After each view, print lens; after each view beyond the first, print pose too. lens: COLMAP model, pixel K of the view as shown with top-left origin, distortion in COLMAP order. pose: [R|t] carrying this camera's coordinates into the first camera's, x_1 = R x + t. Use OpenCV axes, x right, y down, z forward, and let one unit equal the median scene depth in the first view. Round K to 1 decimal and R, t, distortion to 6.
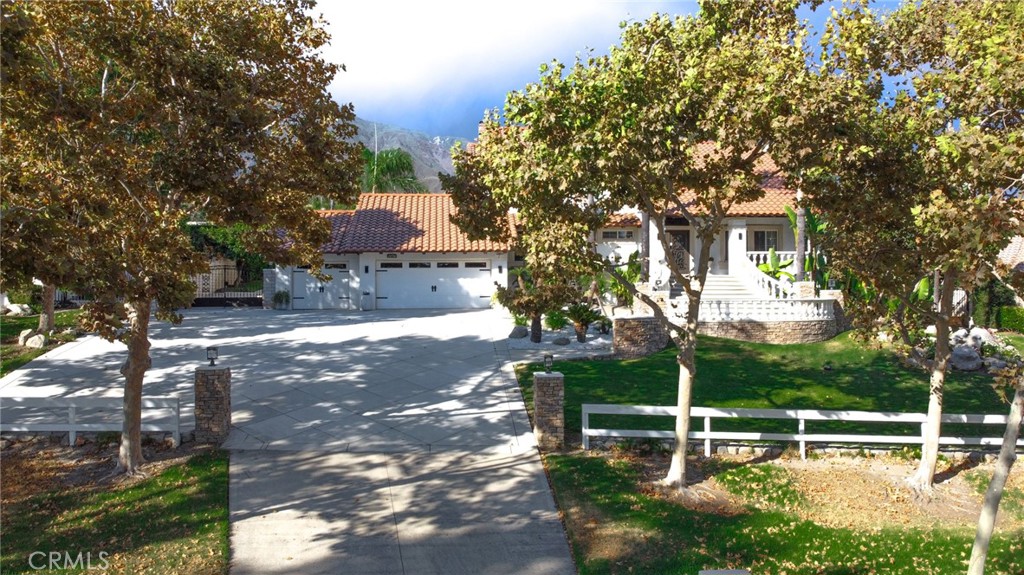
lens RADIAL K [[770.9, 0, 517.1], [0, 770.9, 287.9], [0, 0, 1]] dist [-0.001852, -0.005819]
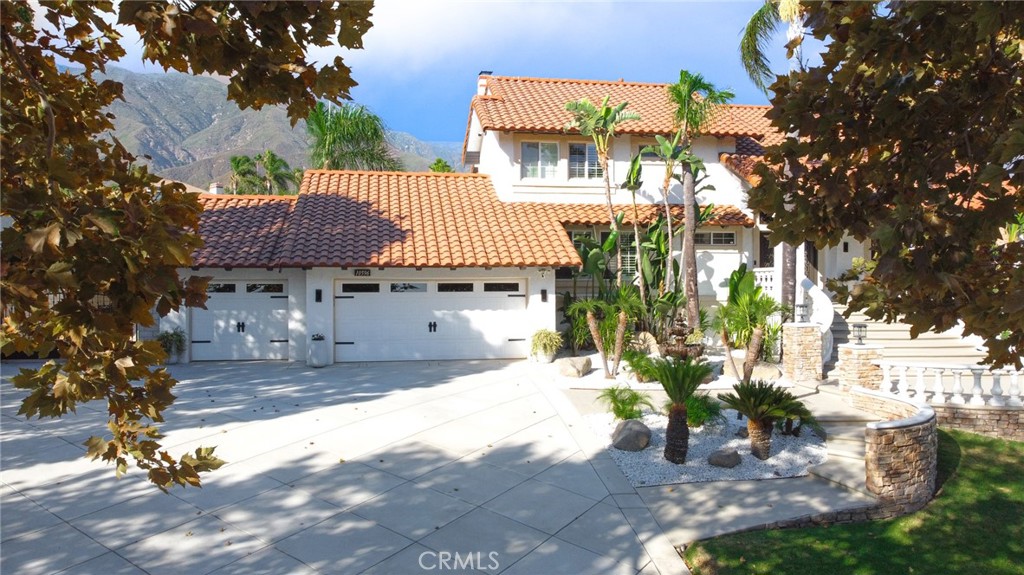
lens RADIAL K [[770.9, 0, 514.0], [0, 770.9, 288.4], [0, 0, 1]] dist [-0.001852, -0.005819]
pose [[0.997377, 0.003941, 0.072273, -0.090481], [-0.004203, 0.999985, 0.003469, -0.032151], [-0.072258, -0.003764, 0.997379, 0.410571]]
